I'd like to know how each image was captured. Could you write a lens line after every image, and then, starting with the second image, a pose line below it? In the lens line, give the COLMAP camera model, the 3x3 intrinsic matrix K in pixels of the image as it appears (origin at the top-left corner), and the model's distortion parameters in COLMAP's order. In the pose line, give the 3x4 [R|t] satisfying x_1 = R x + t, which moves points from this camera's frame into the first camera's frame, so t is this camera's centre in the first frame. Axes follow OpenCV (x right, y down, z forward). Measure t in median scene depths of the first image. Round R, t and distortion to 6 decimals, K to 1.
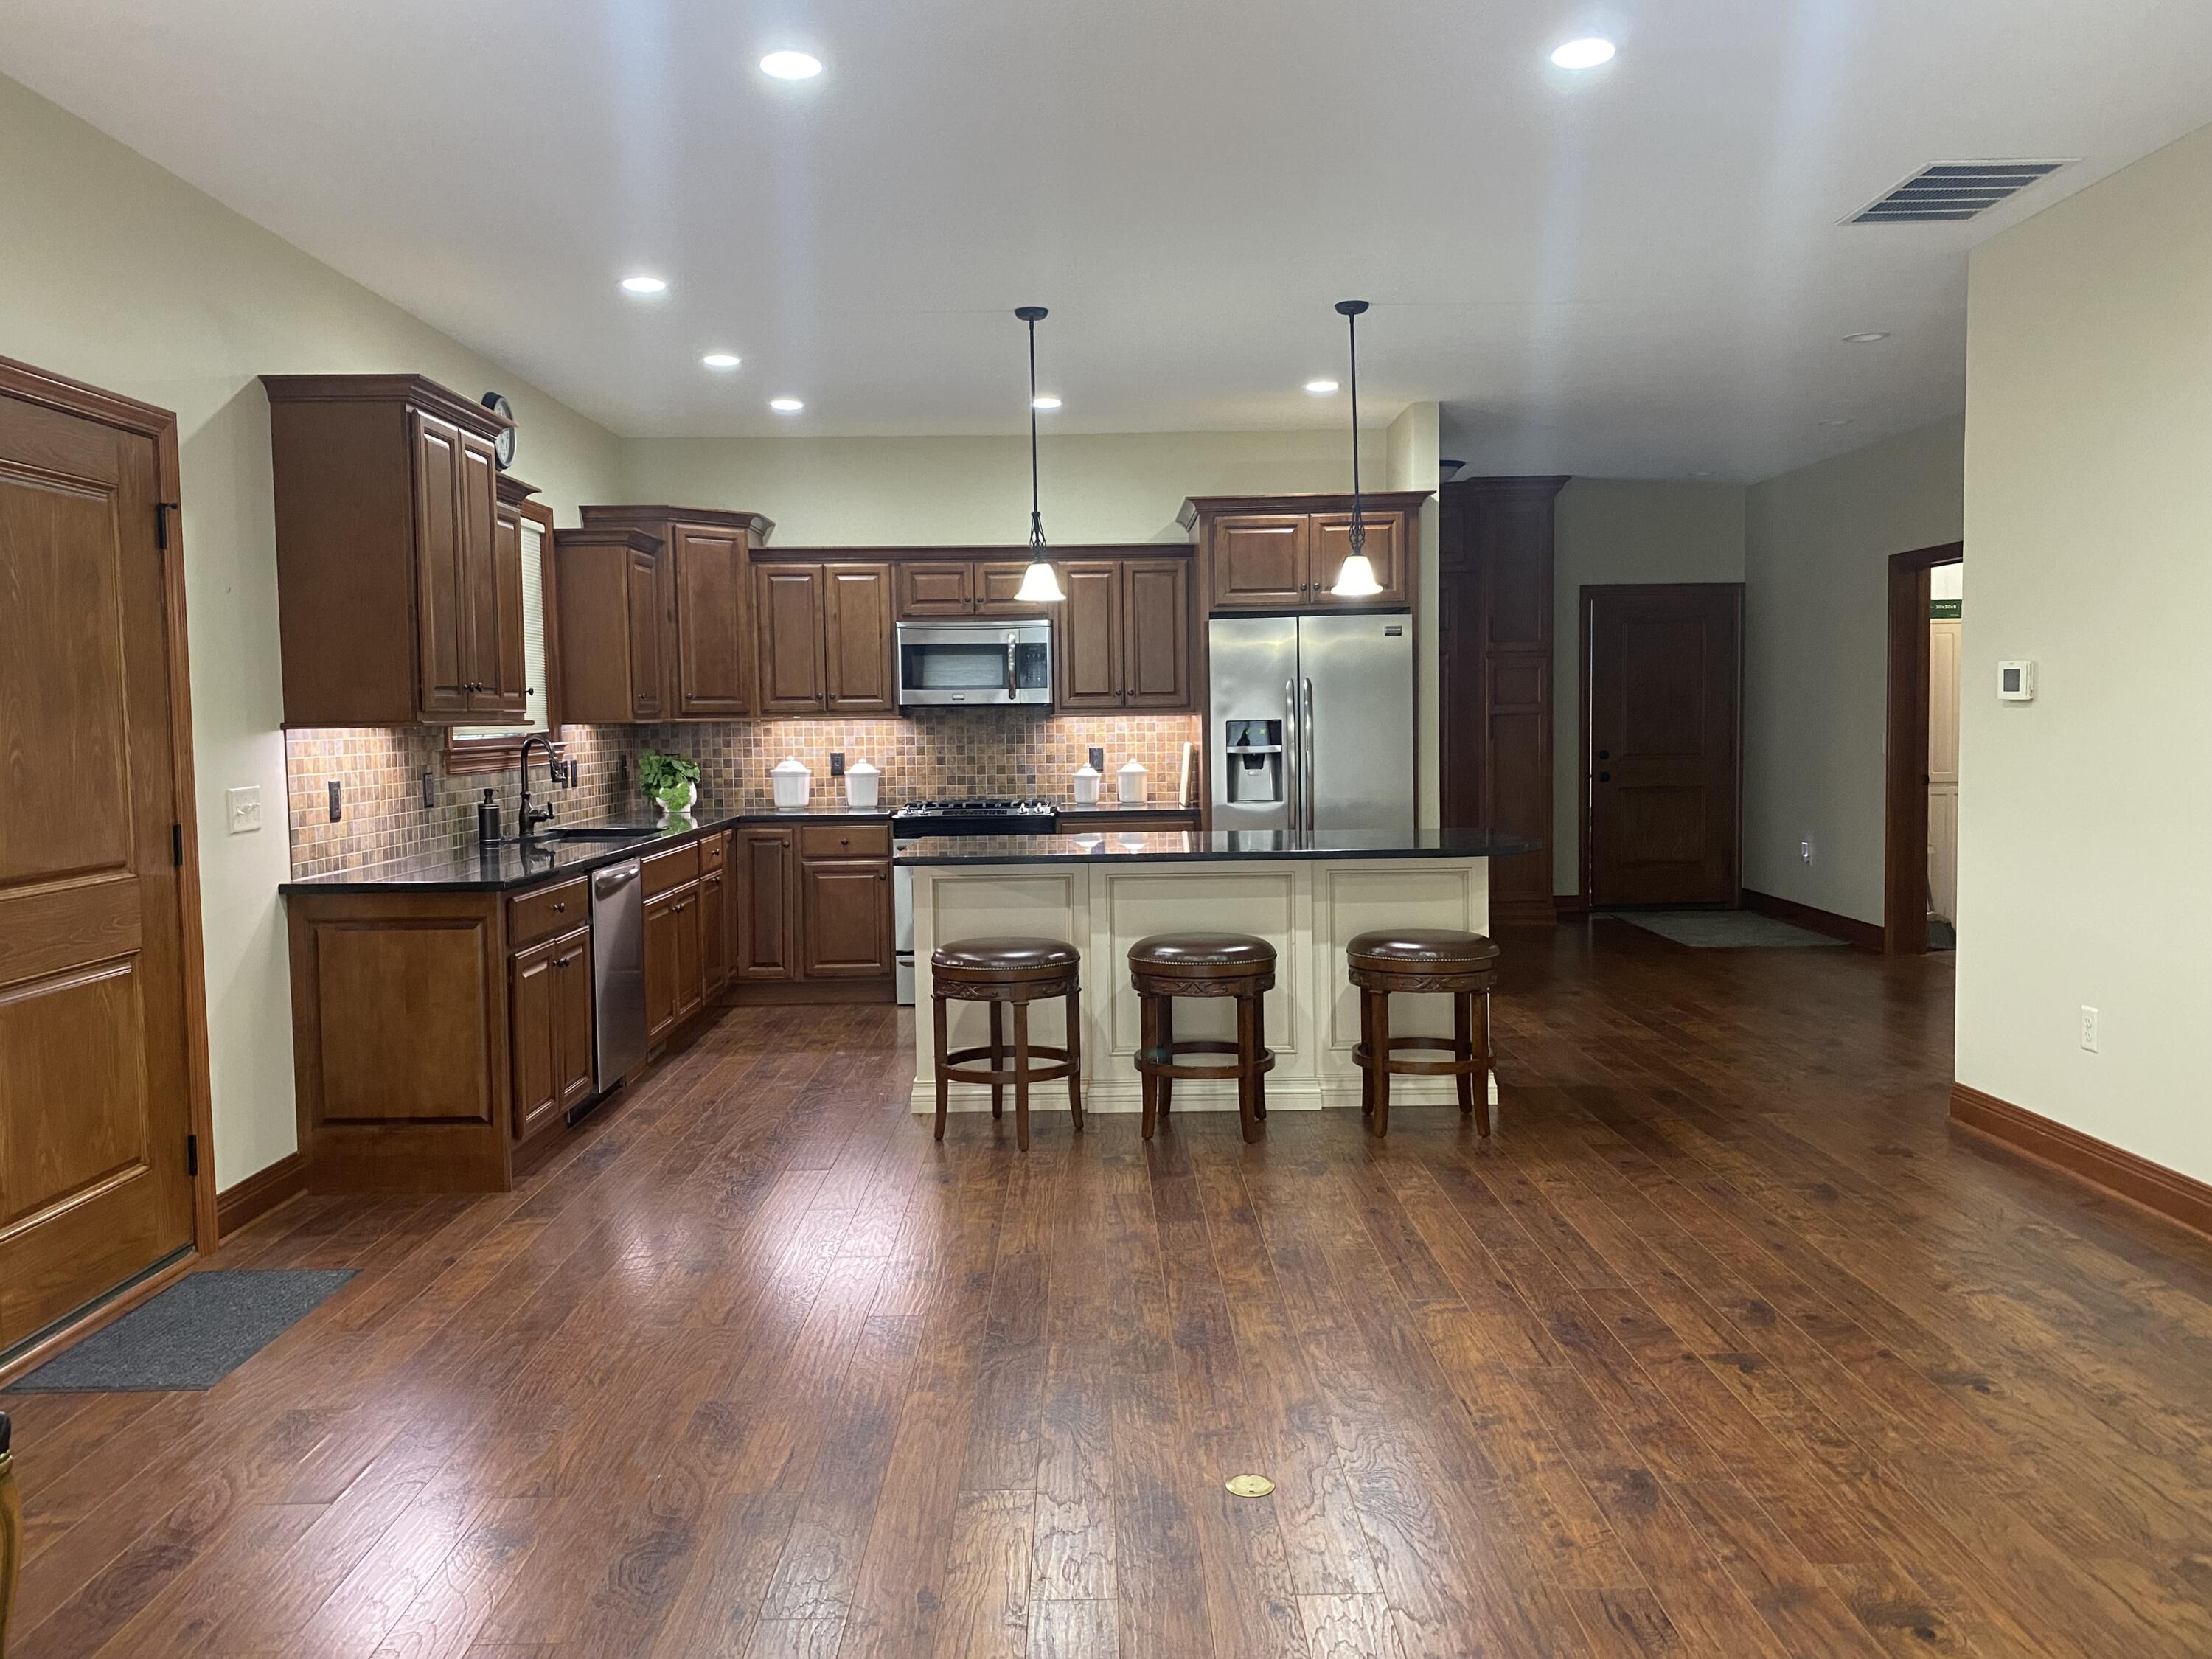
lens RADIAL K [[1699.2, 0, 1101.6], [0, 1699.2, 814.4], [0, 0, 1]] dist [-0.029732, 0.011589]
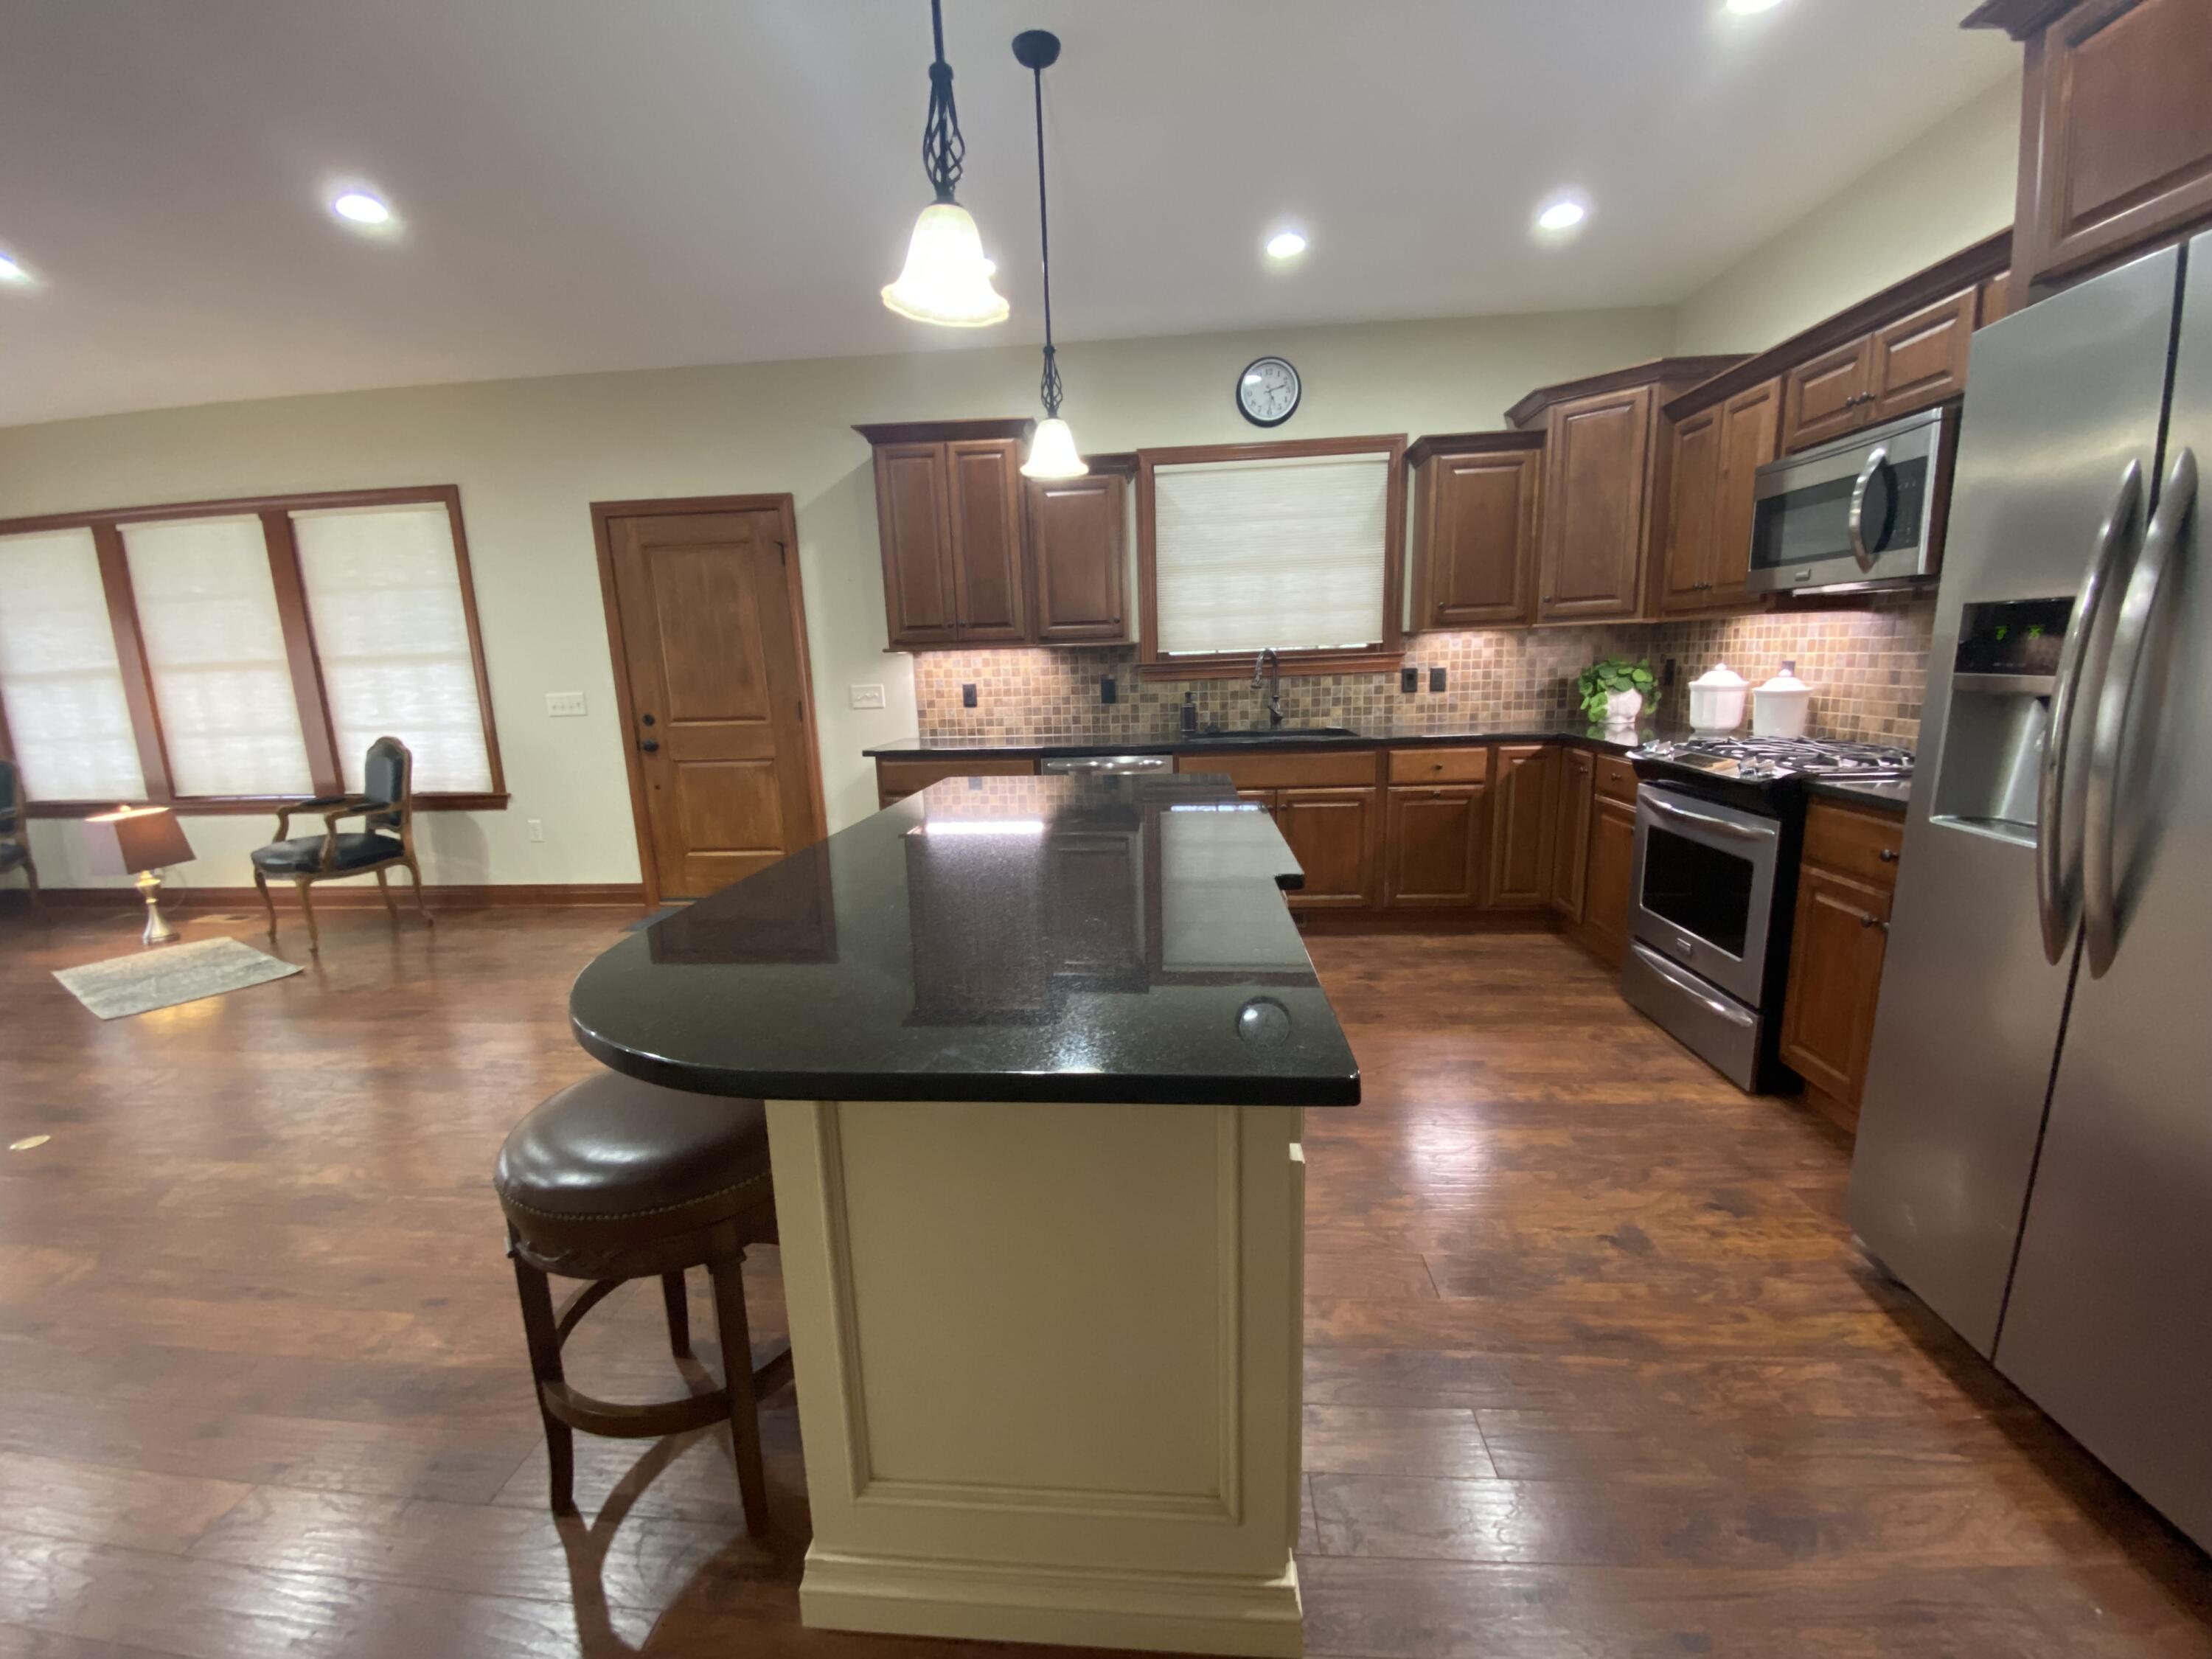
lens RADIAL K [[884.3, 0, 1099.4], [0, 884.3, 846.3], [0, 0, 1]] dist [0.026889, -0.024158]
pose [[-0.095299, 0.222855, -0.970182, 0.267002], [-0.024446, 0.973800, 0.226088, -0.038325], [0.995148, 0.045263, -0.087355, 0.744491]]
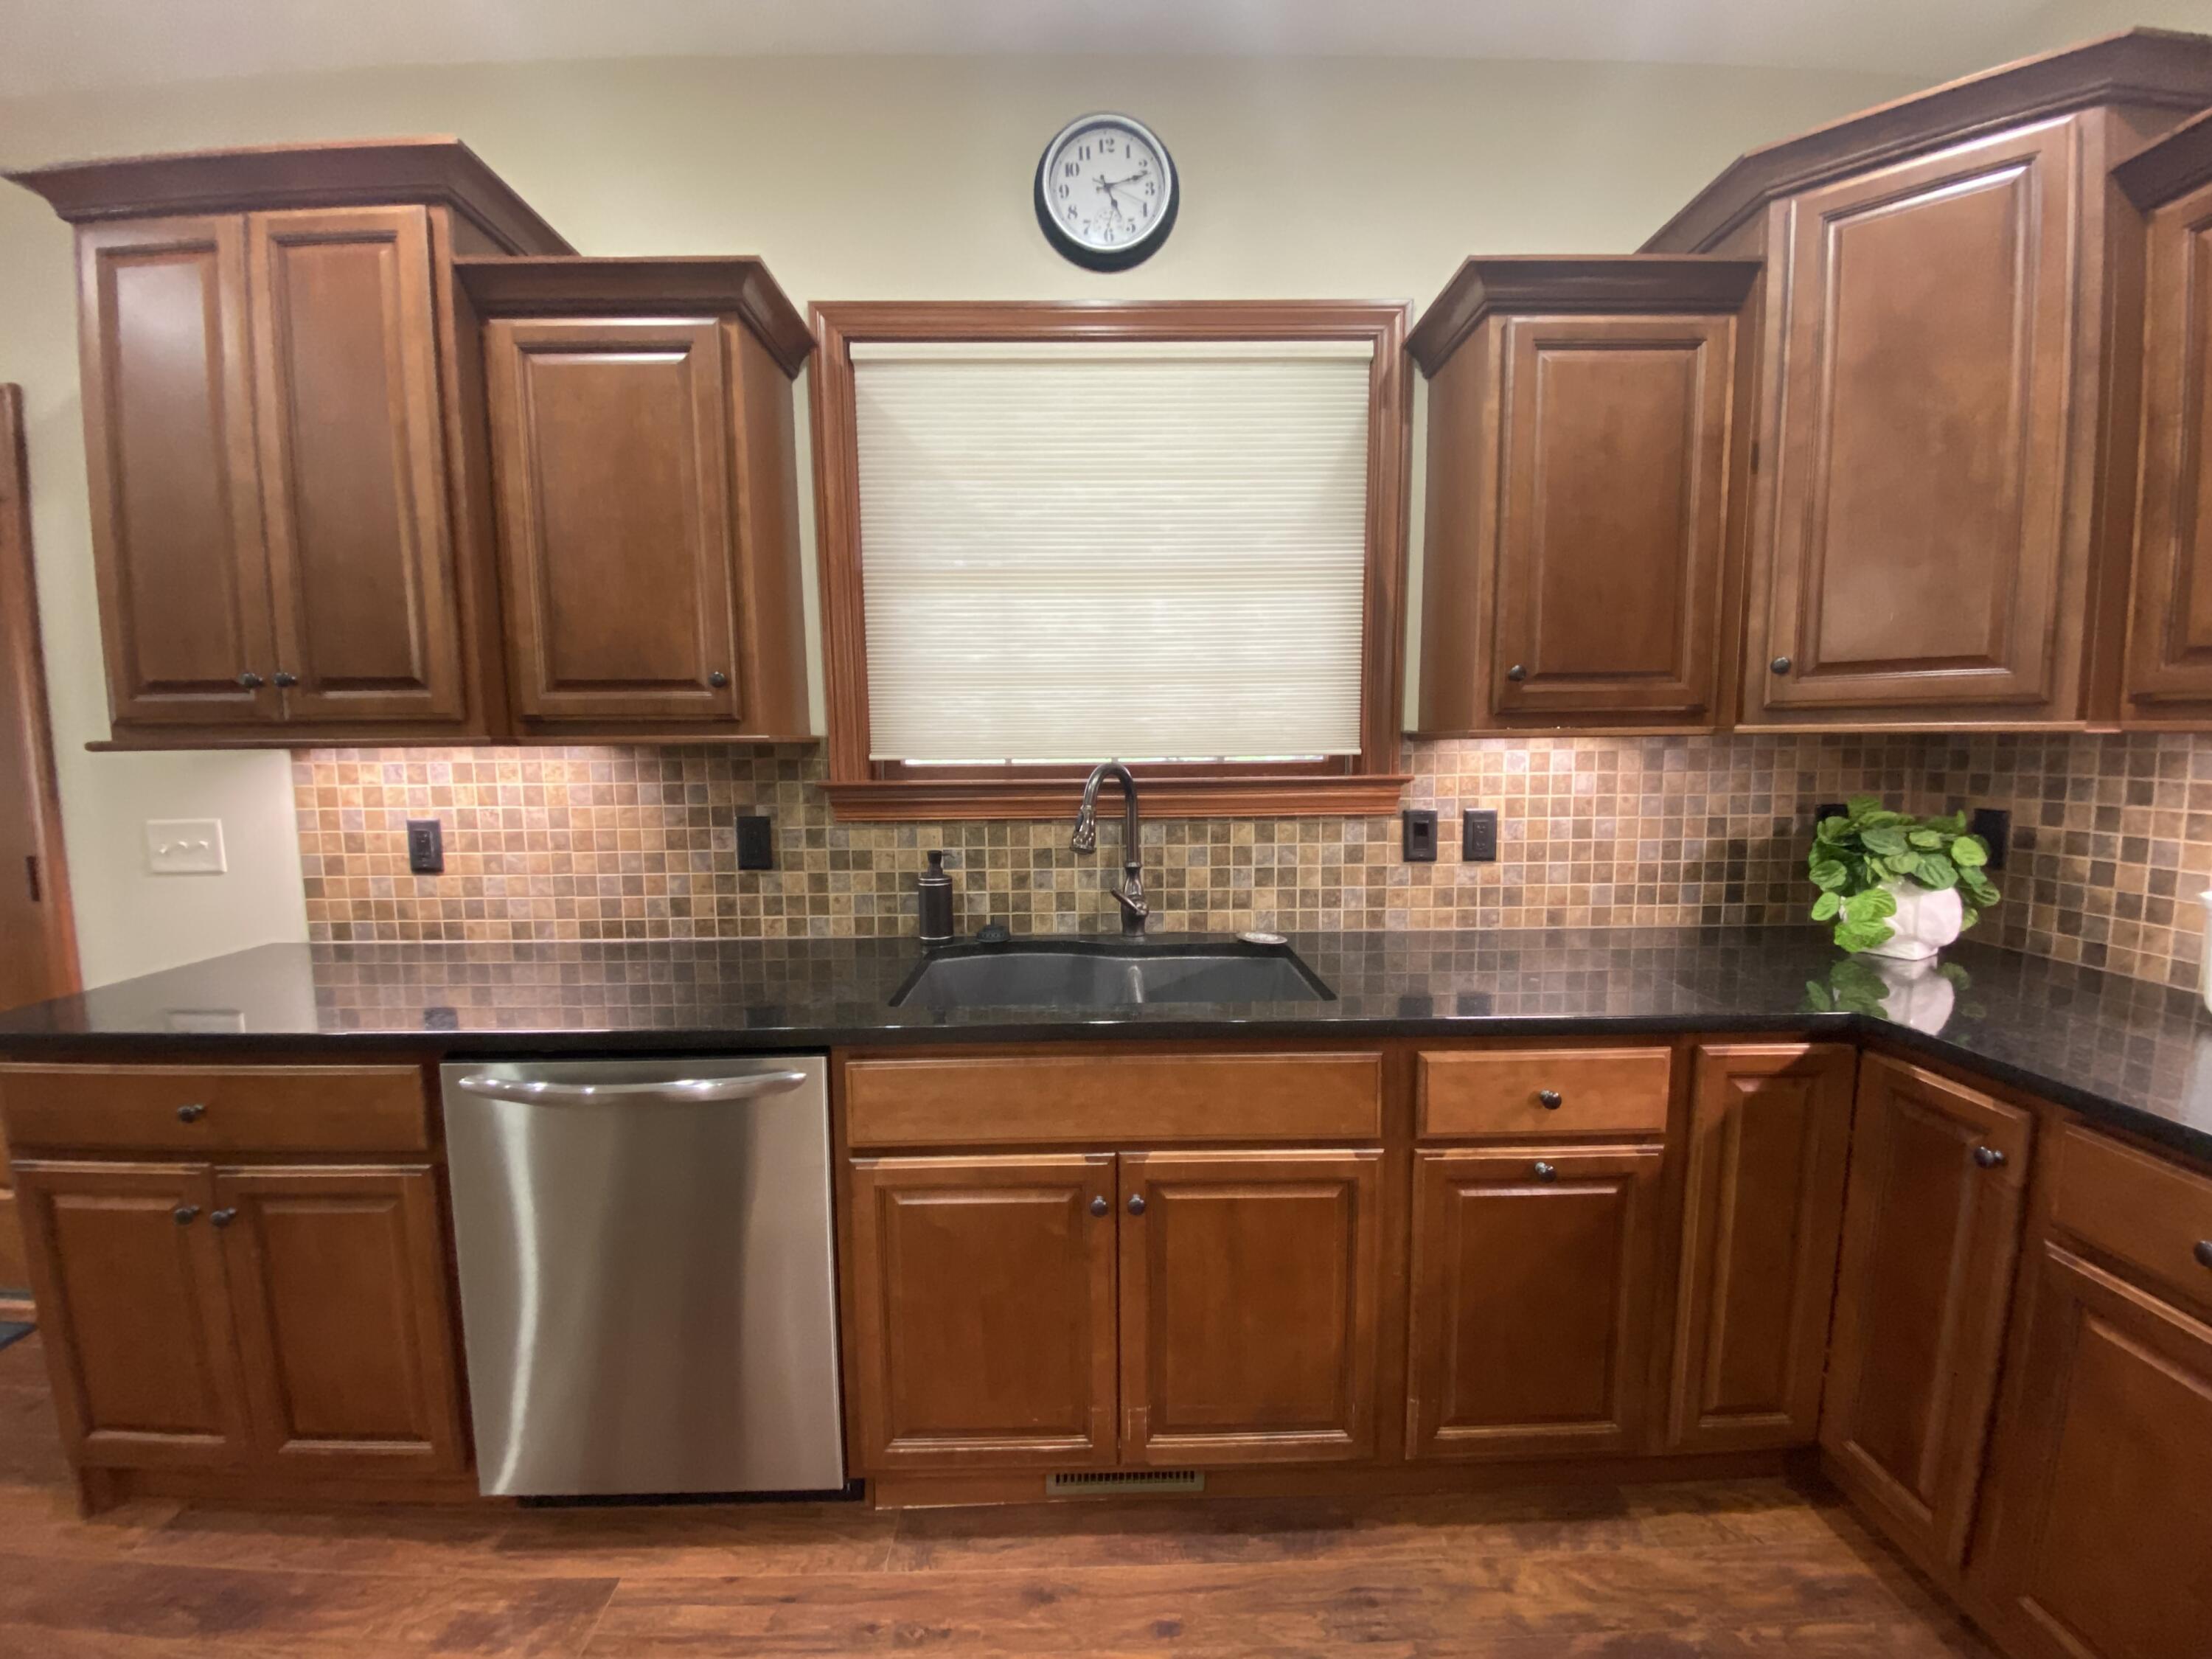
lens RADIAL K [[896.3, 0, 1107.0], [0, 896.3, 839.6], [0, 0, 1]] dist [0.006298, -0.014391]
pose [[0.011935, 0.122272, -0.992425, -0.040357], [-0.052796, 0.991188, 0.121485, -0.043639], [0.998534, 0.050946, 0.018285, 0.787695]]
